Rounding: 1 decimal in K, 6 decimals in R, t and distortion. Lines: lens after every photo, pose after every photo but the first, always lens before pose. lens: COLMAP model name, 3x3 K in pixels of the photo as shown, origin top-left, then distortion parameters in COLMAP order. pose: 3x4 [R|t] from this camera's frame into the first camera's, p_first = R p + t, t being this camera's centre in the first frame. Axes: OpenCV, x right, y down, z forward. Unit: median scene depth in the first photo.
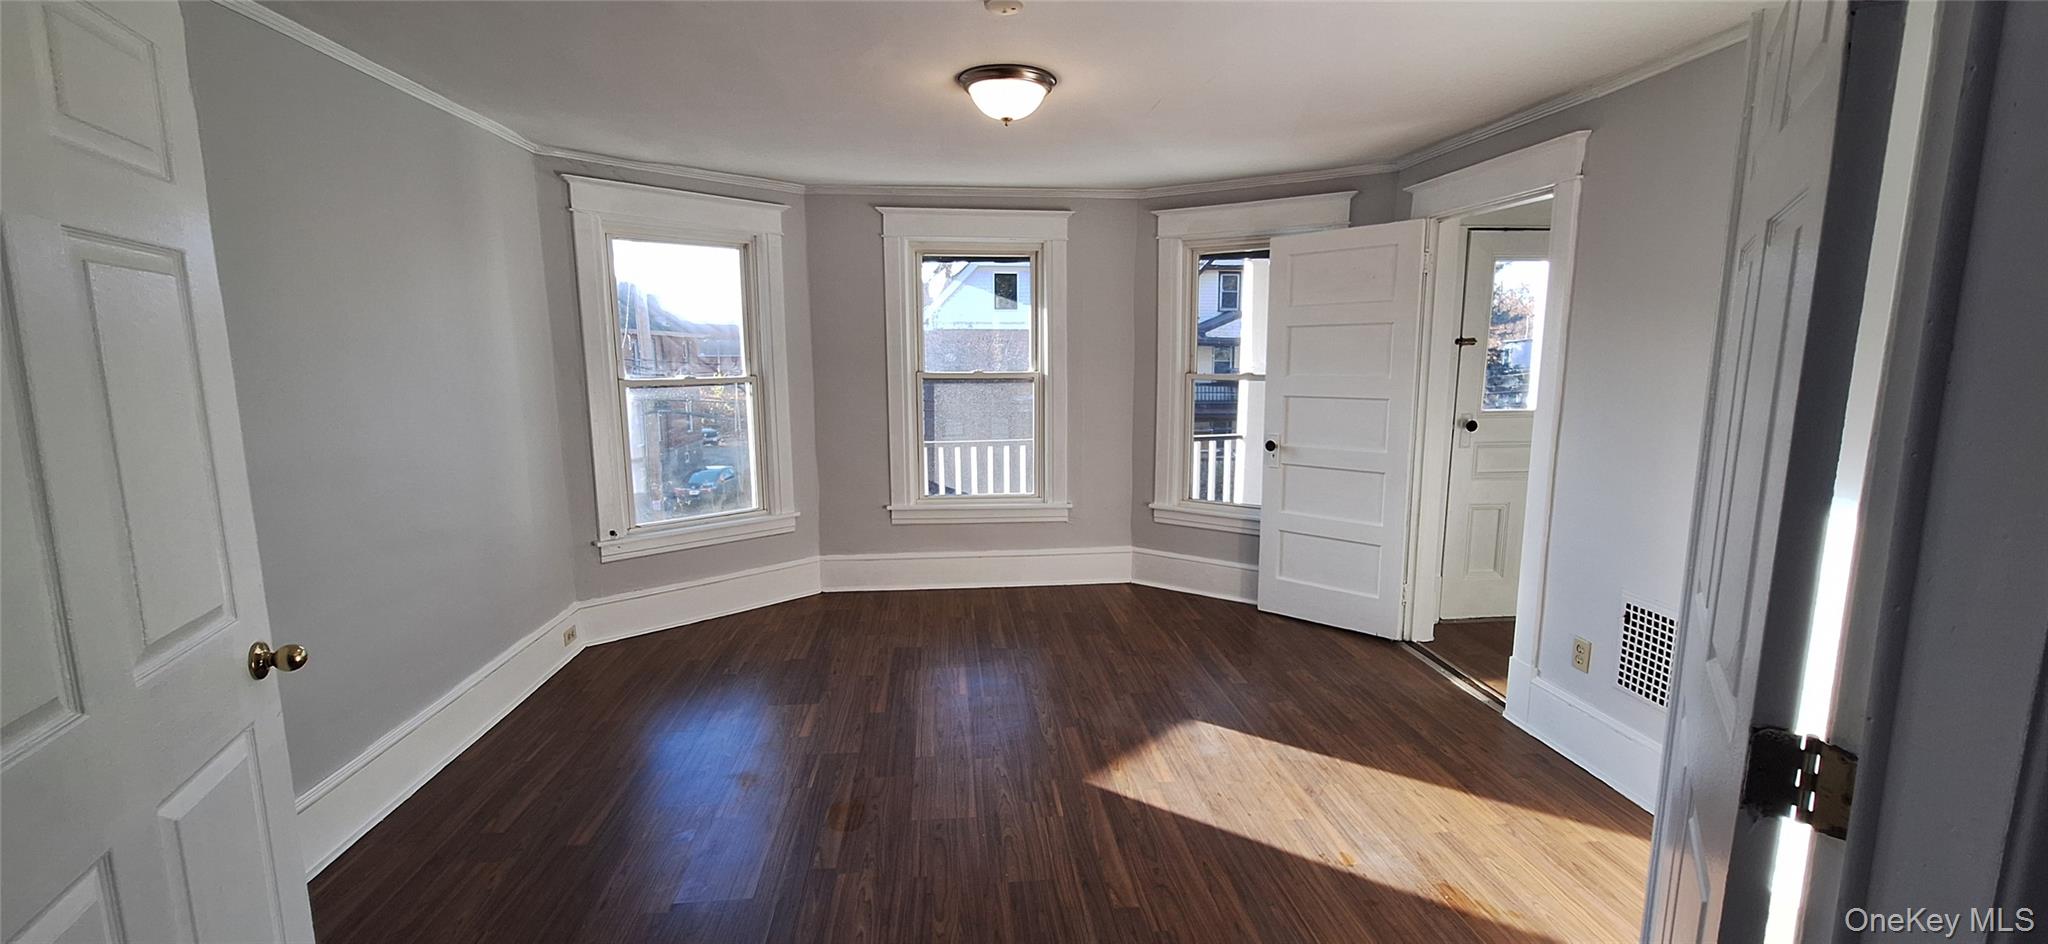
lens RADIAL K [[814.2, 0, 1018.4], [0, 814.2, 474.1], [0, 0, 1]] dist [-0.001655, 0.000032]
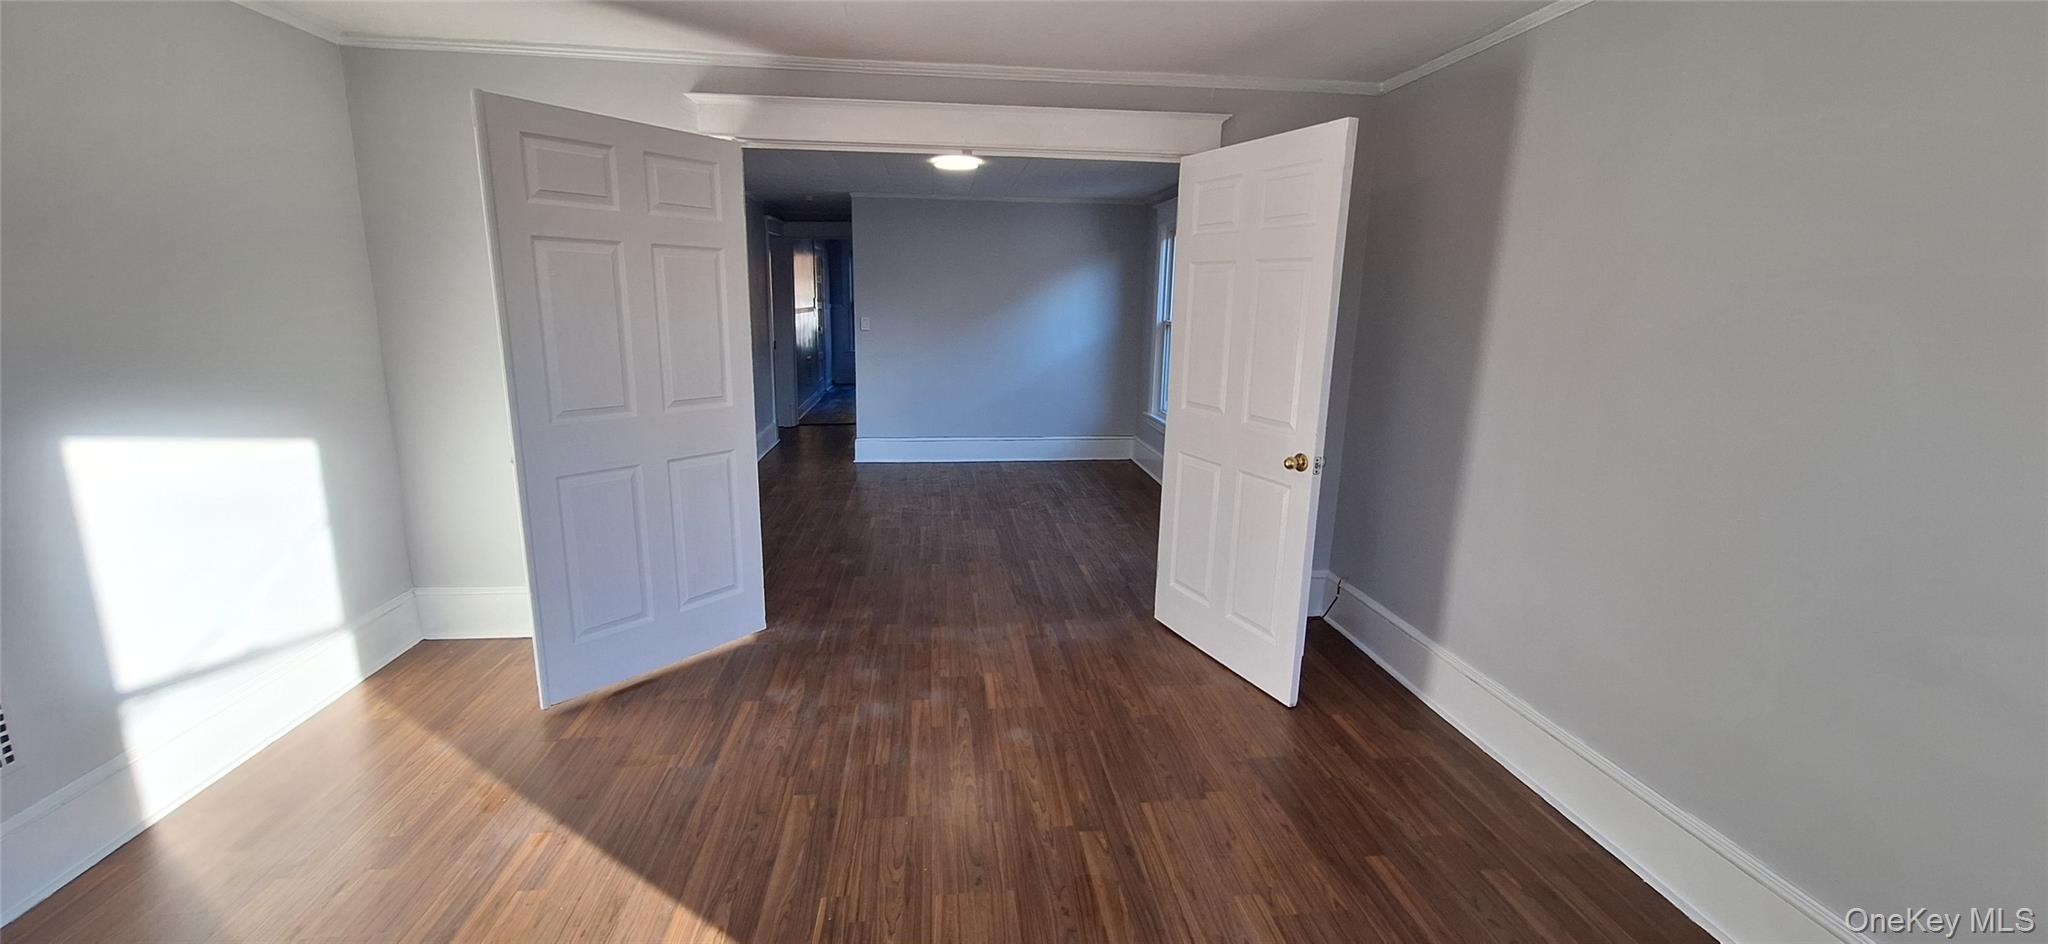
lens RADIAL K [[814.2, 0, 1032.0], [0, 814.2, 475.7], [0, 0, 1]] dist [-0.001655, 0.000032]
pose [[-0.999303, -0.021033, -0.030845, -0.126123], [-0.030476, 0.936790, 0.348564, -0.265130], [0.021564, 0.349261, -0.936777, 1.753490]]
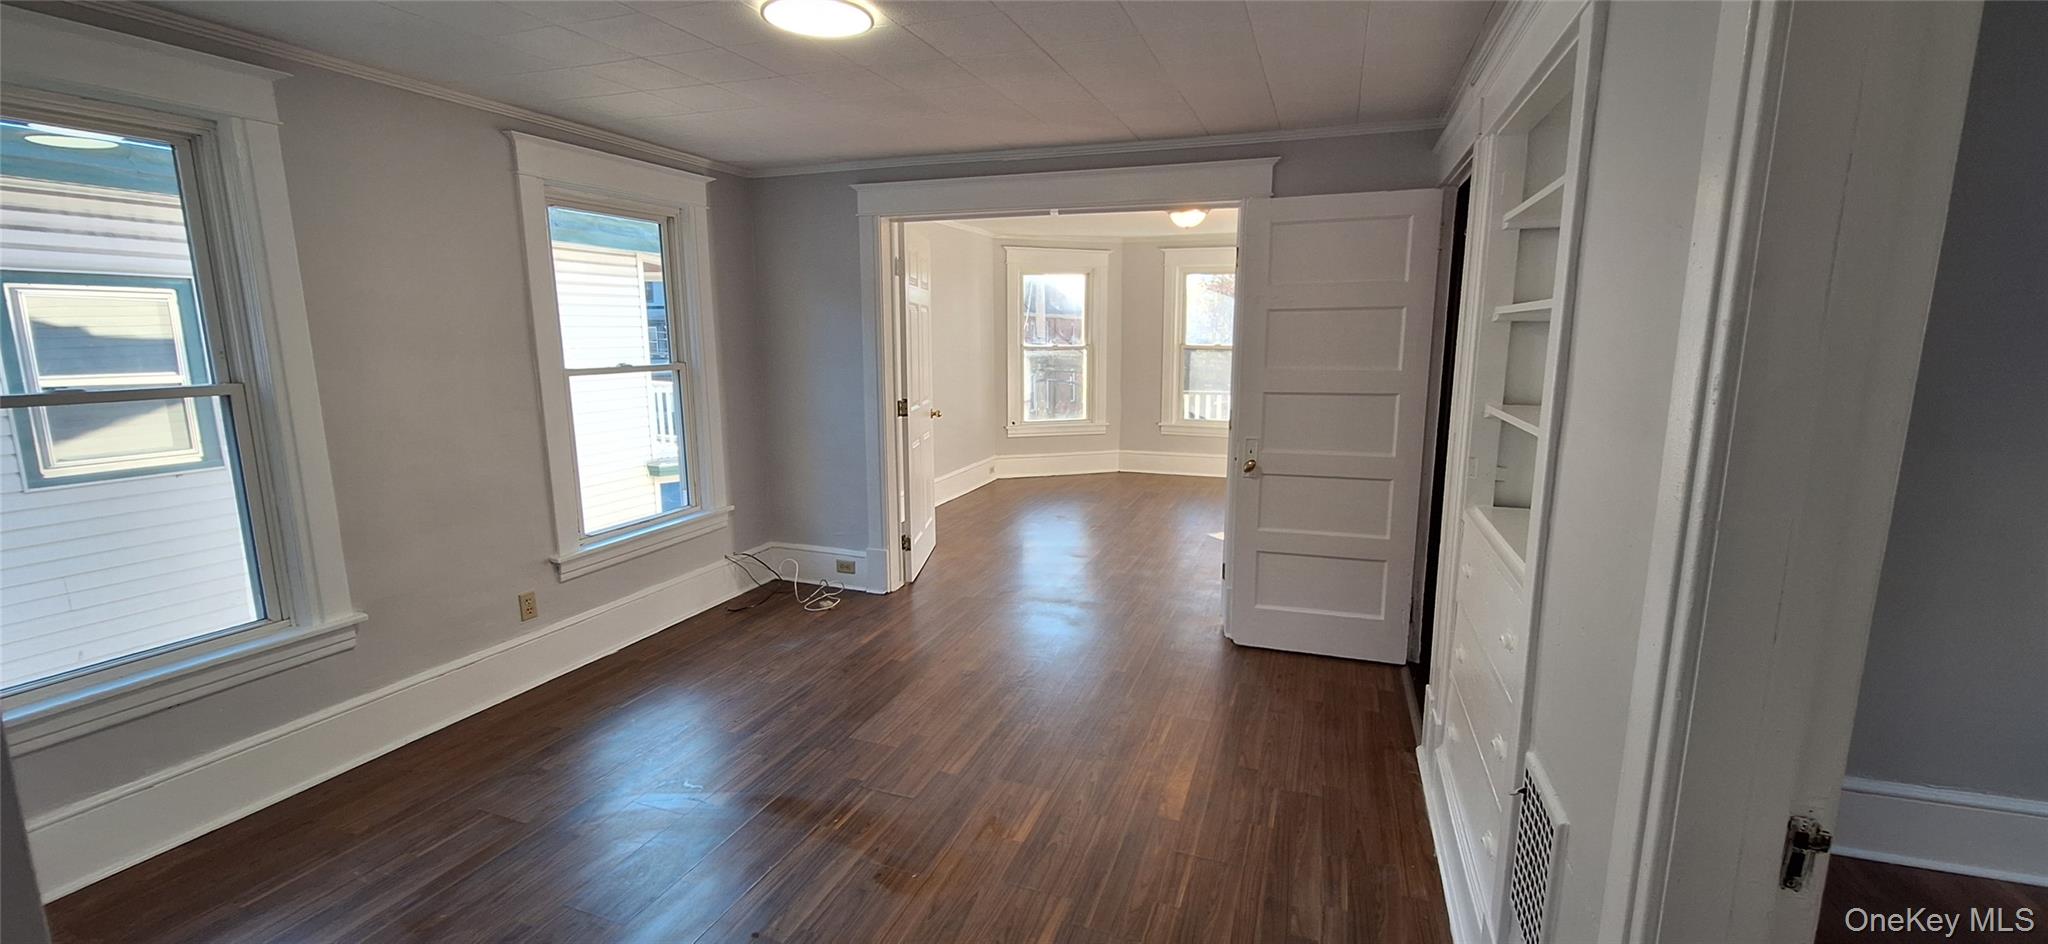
lens RADIAL K [[814.2, 0, 1029.1], [0, 814.2, 470.6], [0, 0, 1]] dist [-0.001655, 0.000032]
pose [[0.903946, 0.076457, -0.420755, 0.330158], [-0.068418, 0.997071, 0.034192, 0.102340], [0.422137, -0.002120, 0.906530, -0.680920]]
